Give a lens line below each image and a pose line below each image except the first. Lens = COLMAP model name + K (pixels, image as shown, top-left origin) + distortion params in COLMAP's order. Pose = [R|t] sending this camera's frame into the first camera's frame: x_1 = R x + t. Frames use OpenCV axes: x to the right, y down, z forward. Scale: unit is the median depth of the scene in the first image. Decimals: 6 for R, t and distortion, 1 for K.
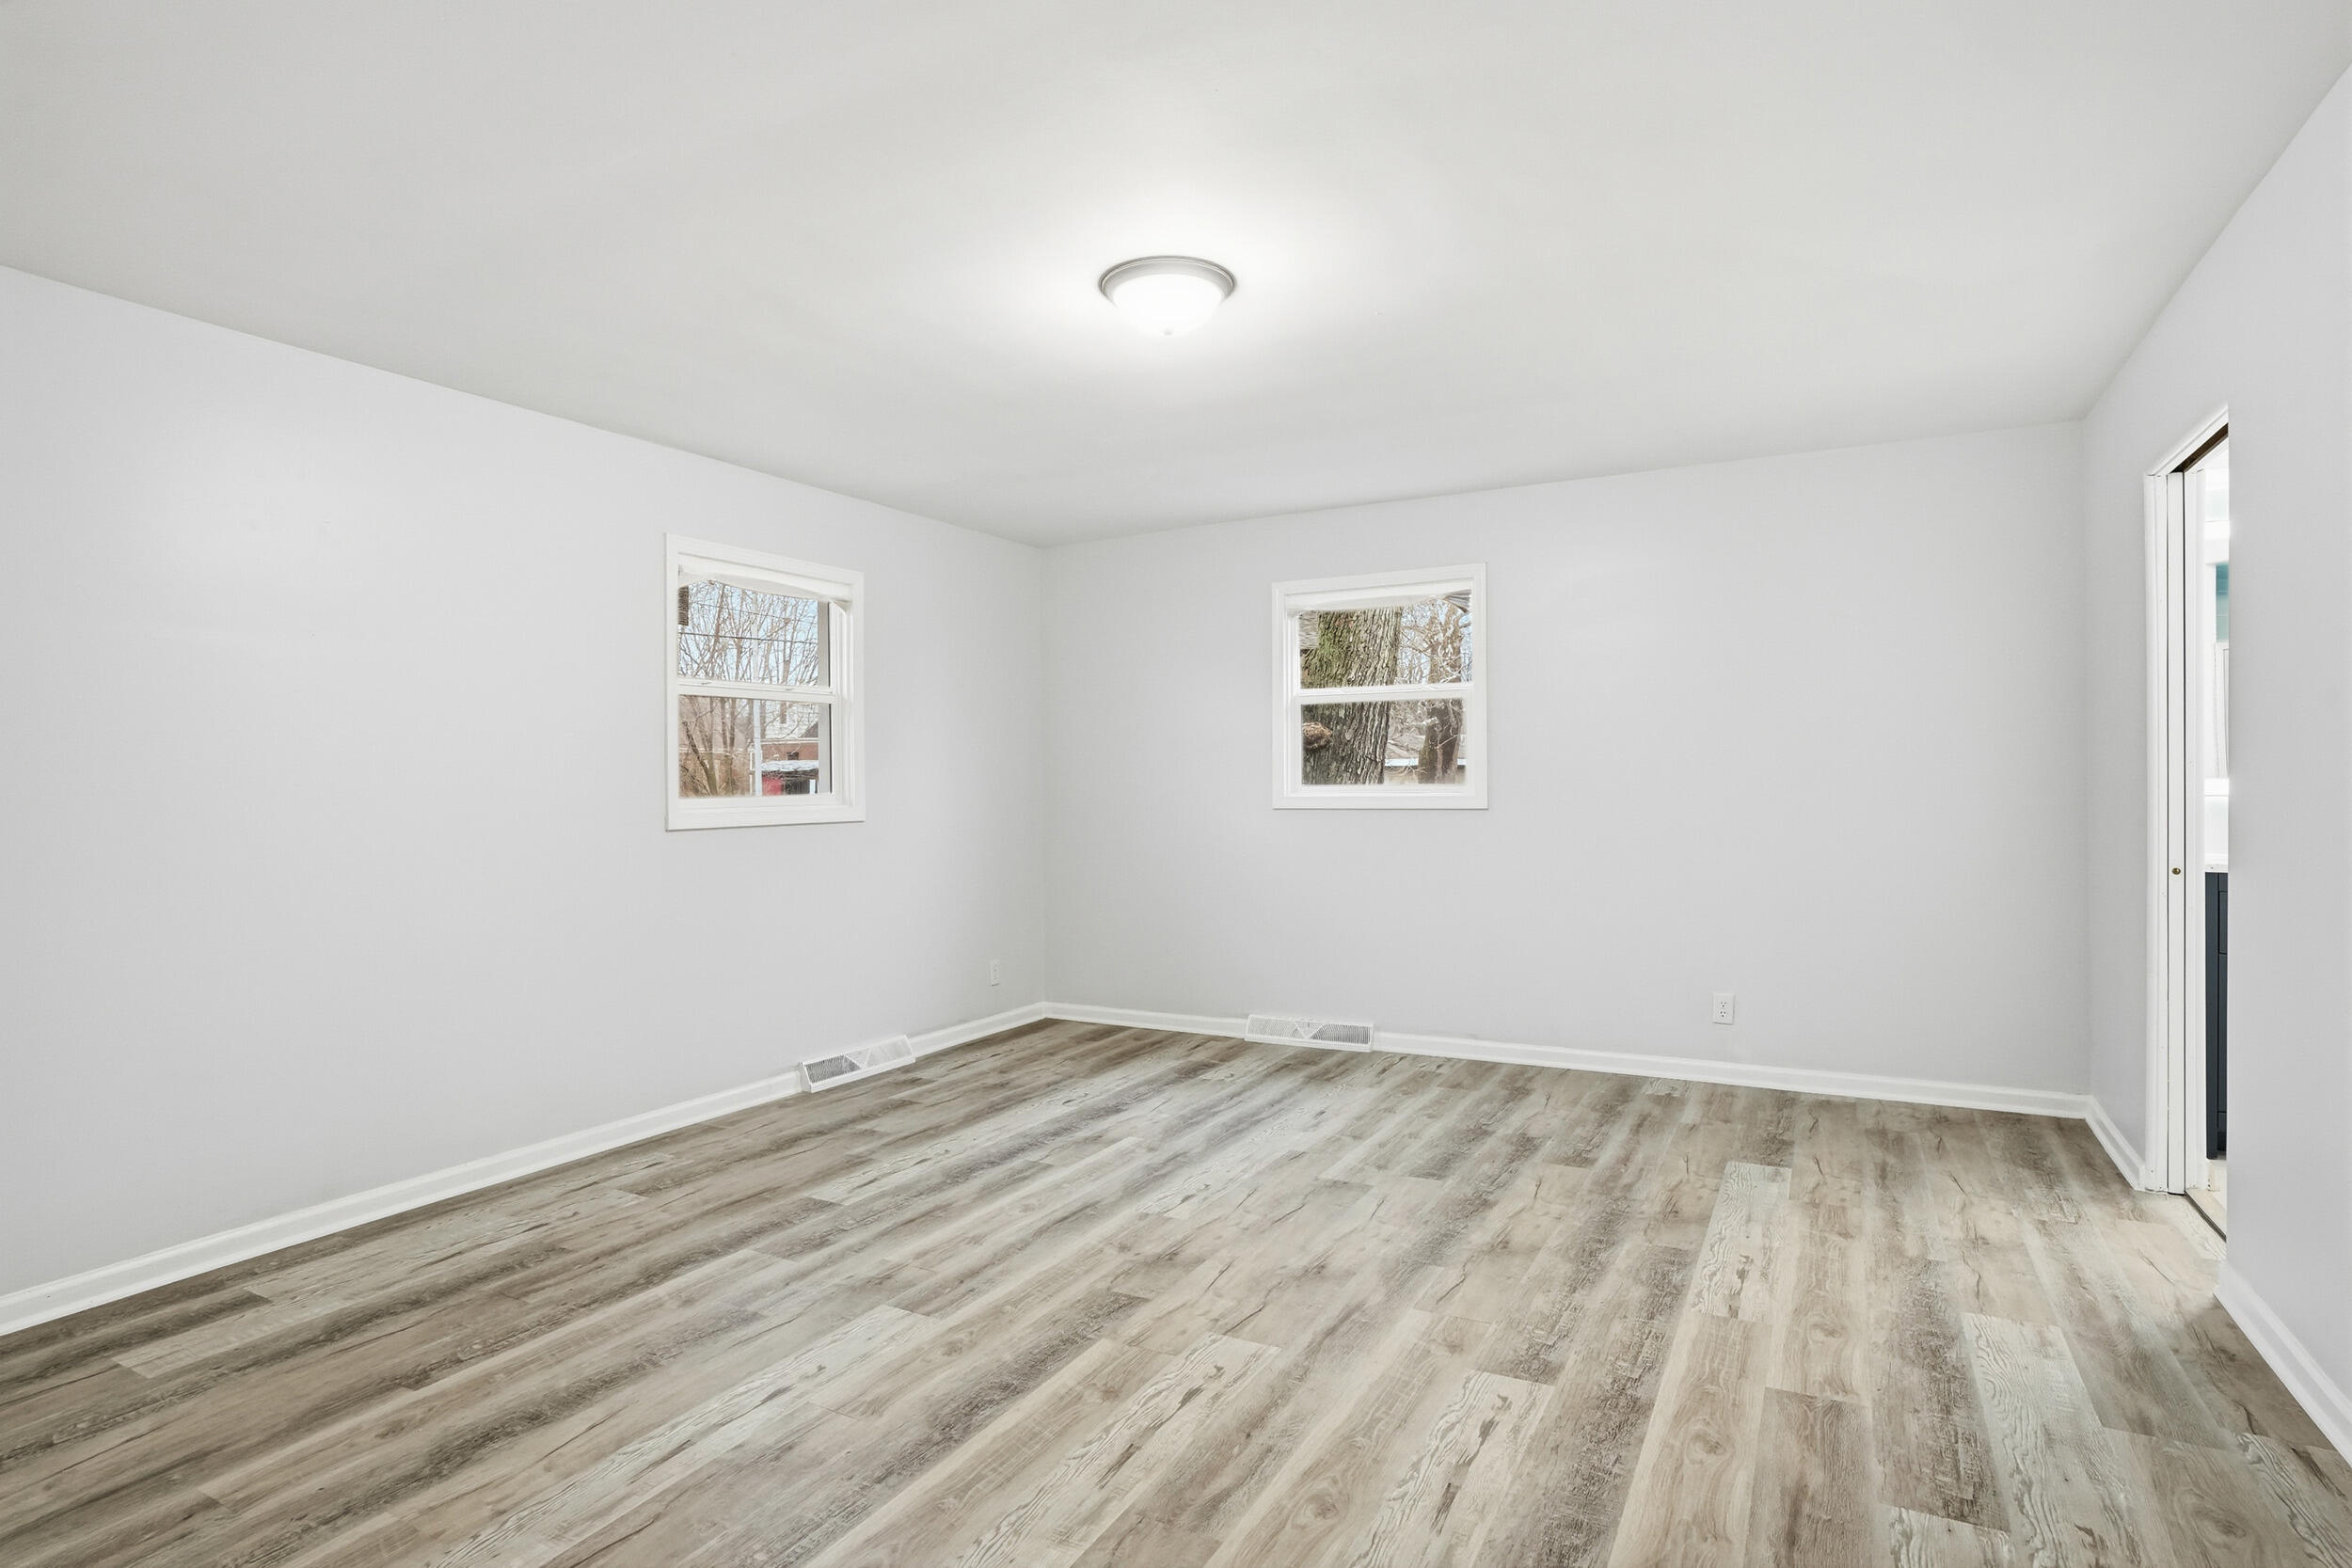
lens RADIAL K [[1227.4, 0, 1174.8], [0, 1227.4, 777.3], [0, 0, 1]] dist [0.001983, 0.000550]
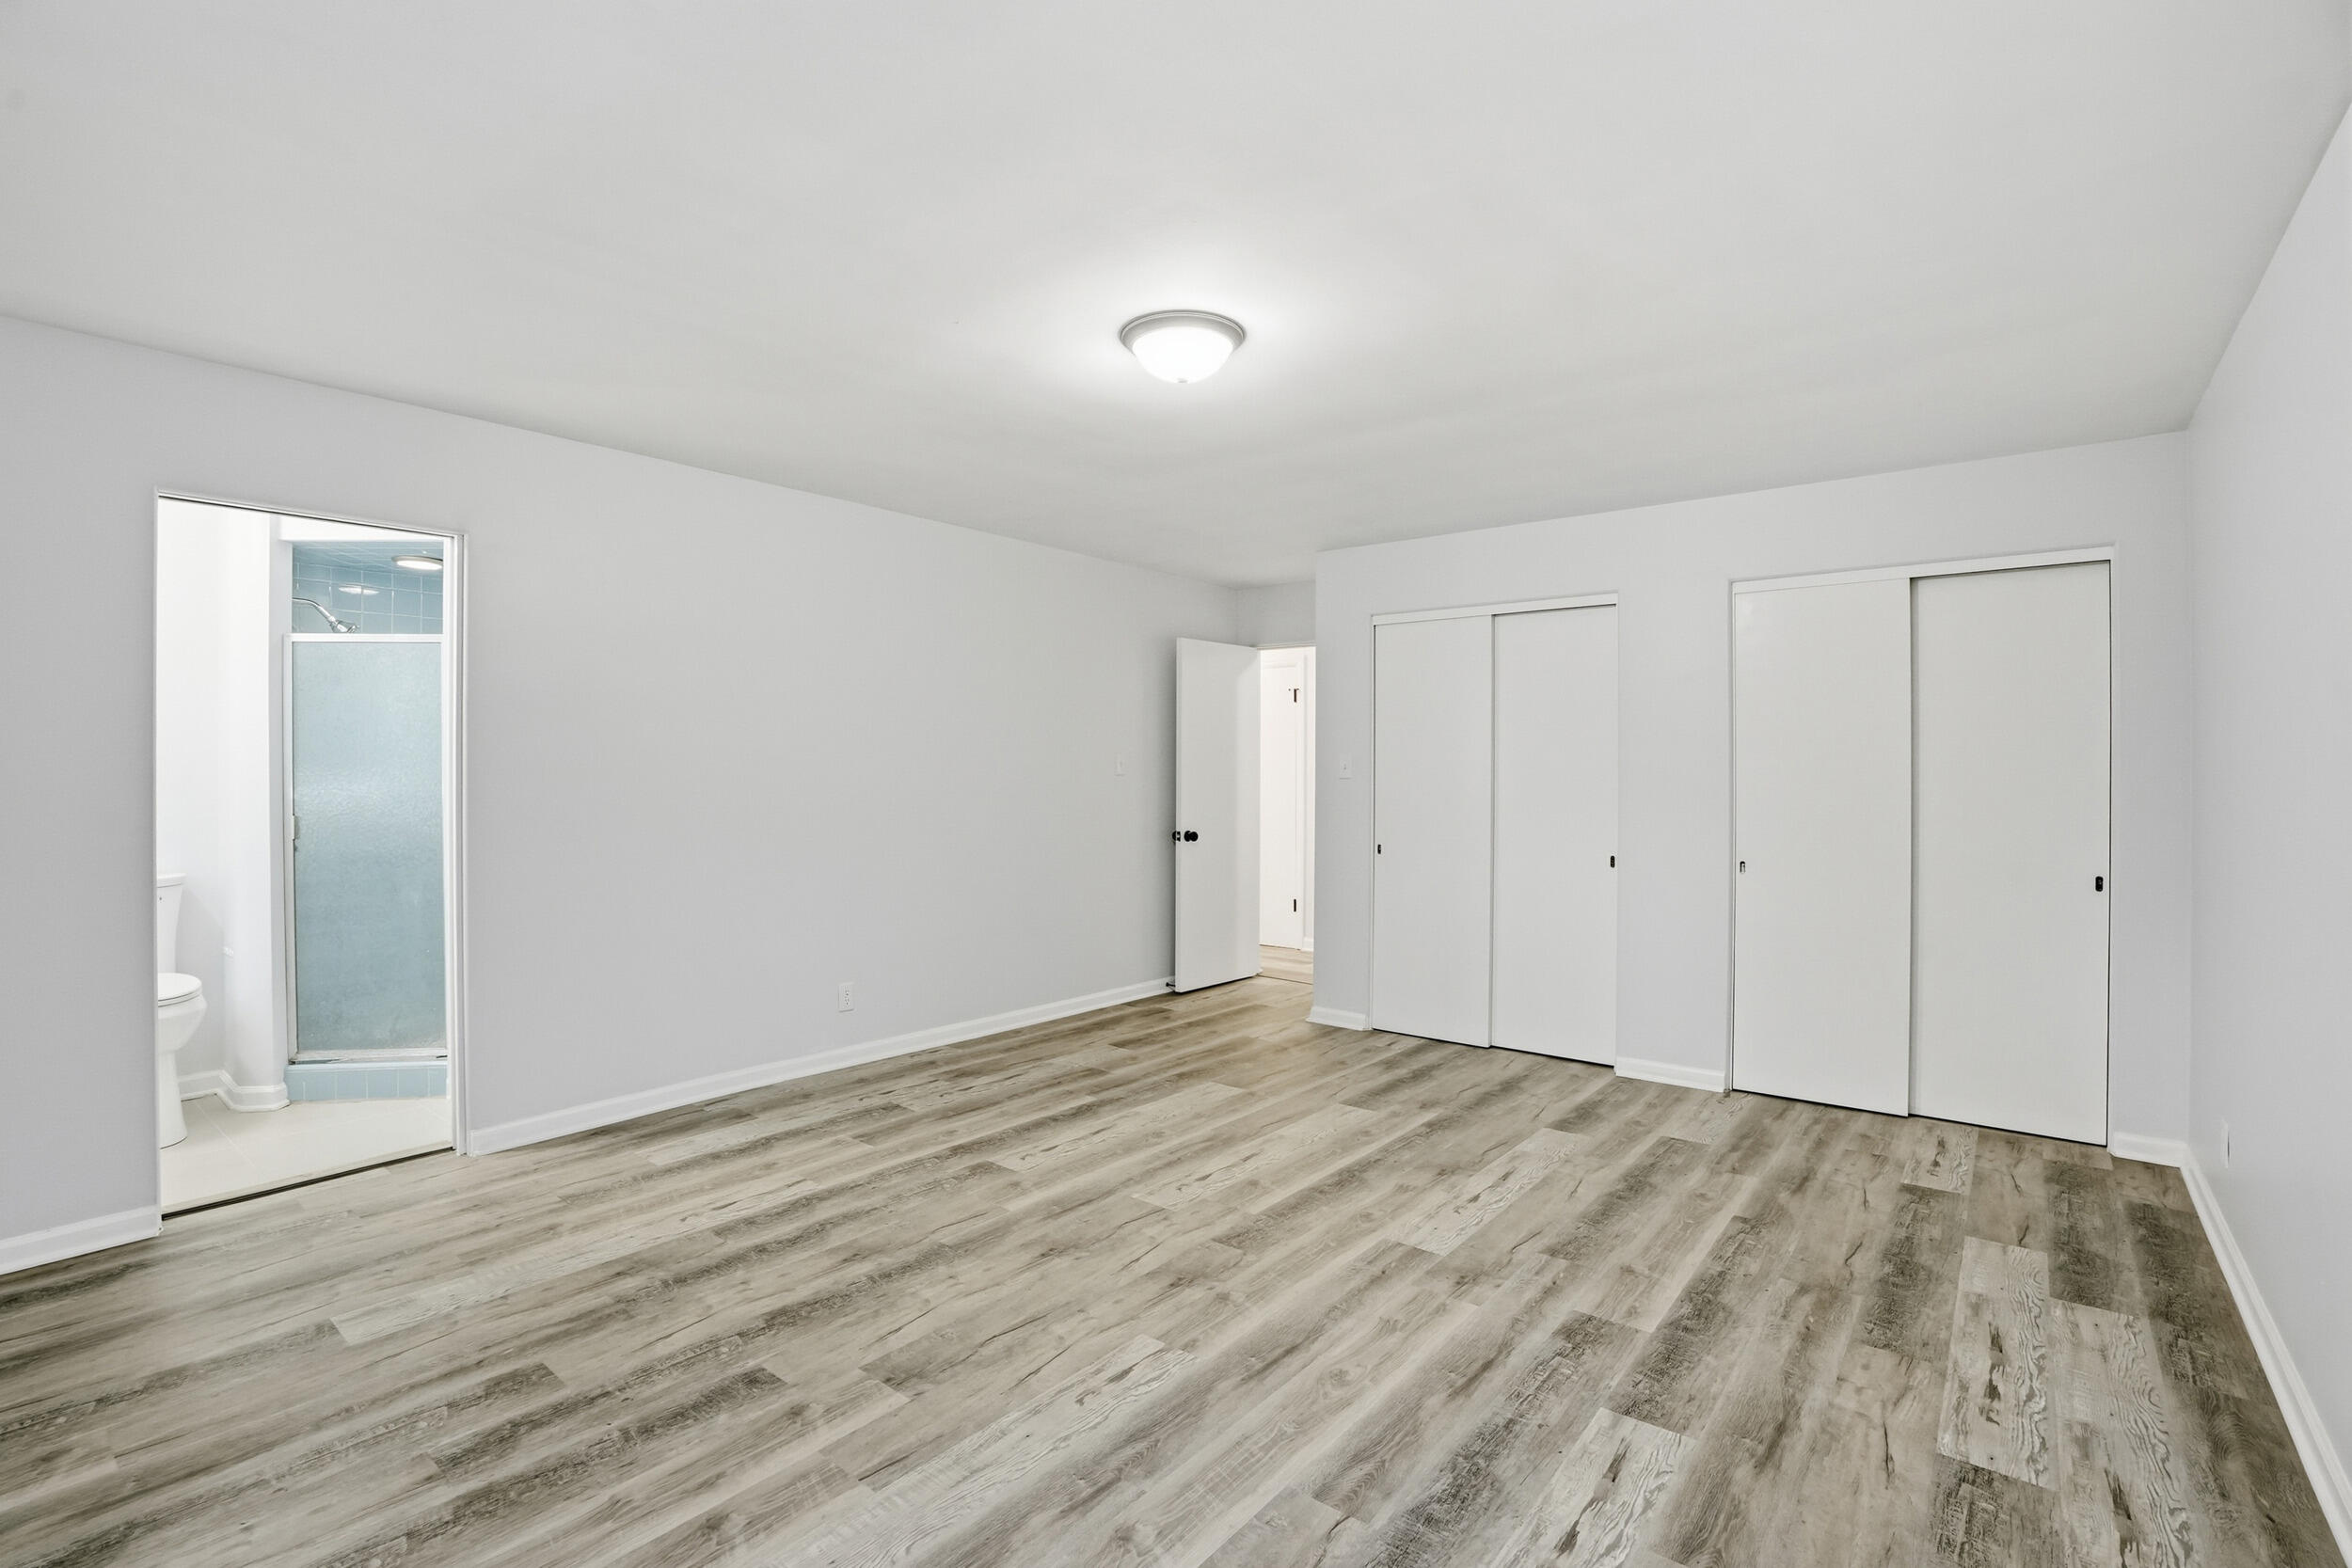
lens RADIAL K [[1101.2, 0, 1173.6], [0, 1101.2, 784.8], [0, 0, 1]] dist [0.003741, 0.000505]
pose [[-0.984623, 0.004789, 0.174628, -0.154677], [0.006295, 0.999948, 0.008070, -0.015660], [-0.174580, 0.009045, -0.984601, 1.852266]]
